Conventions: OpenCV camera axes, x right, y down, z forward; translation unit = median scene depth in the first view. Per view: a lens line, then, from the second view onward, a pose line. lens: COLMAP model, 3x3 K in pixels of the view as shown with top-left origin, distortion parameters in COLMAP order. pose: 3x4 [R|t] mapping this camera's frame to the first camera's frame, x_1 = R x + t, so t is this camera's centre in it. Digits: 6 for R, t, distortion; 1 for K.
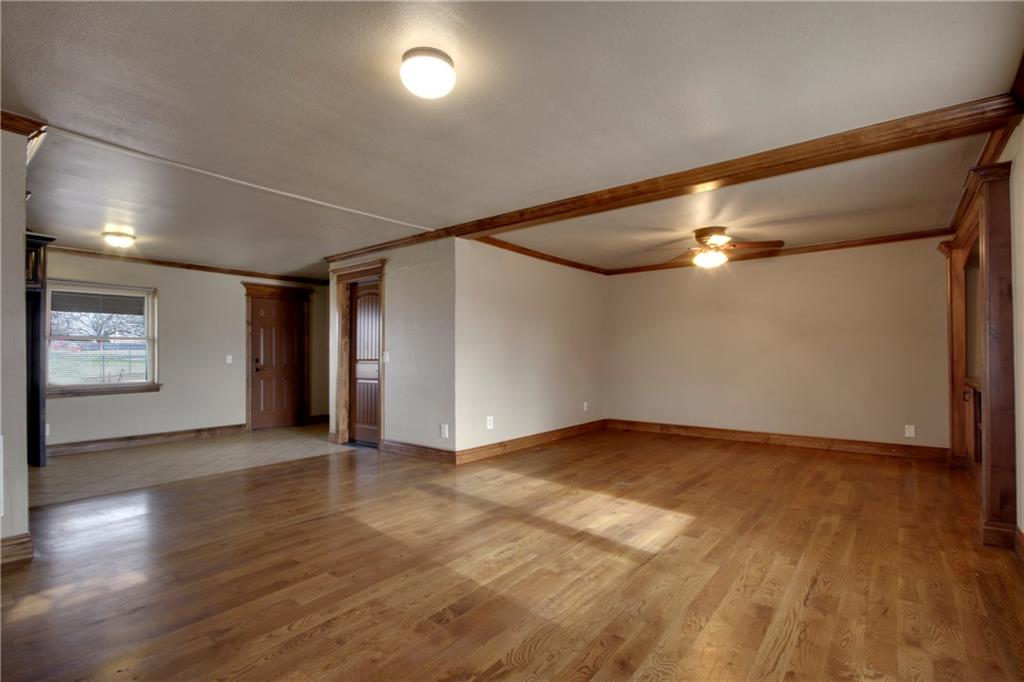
lens RADIAL K [[481.9, 0, 512.7], [0, 481.9, 352.8], [0, 0, 1]] dist [-0.000651, -0.000967]
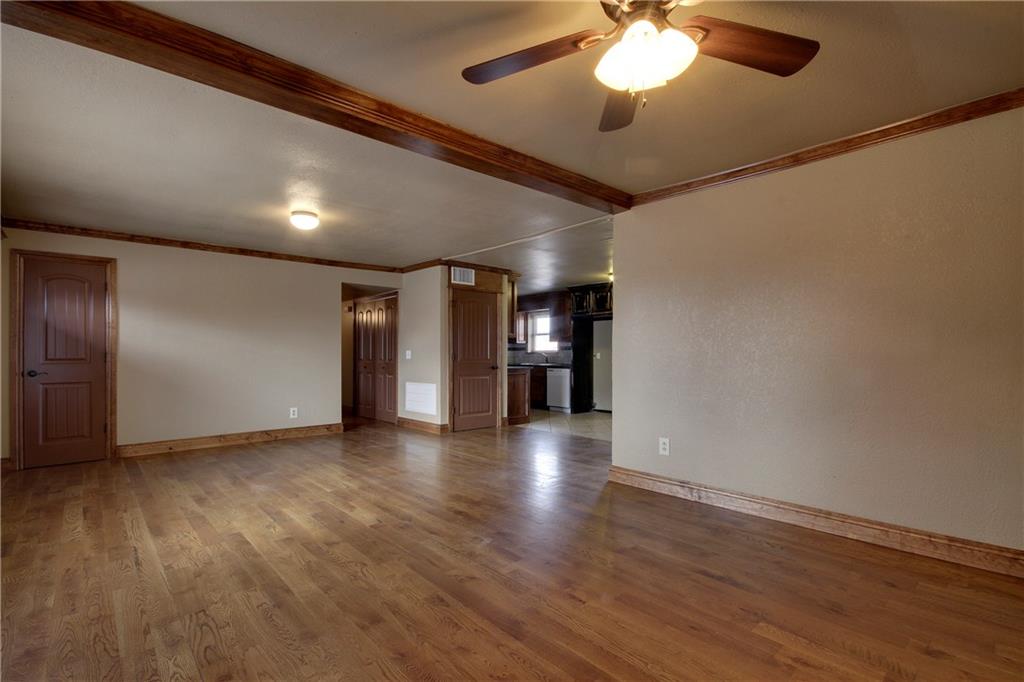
lens RADIAL K [[476.1, 0, 519.2], [0, 476.1, 350.1], [0, 0, 1]] dist [0.001389, -0.008240]
pose [[-0.153071, -0.001103, -0.988215, 0.578895], [0.006104, 0.999979, -0.002062, 0.001041], [0.988196, -0.006348, -0.153061, 0.752813]]
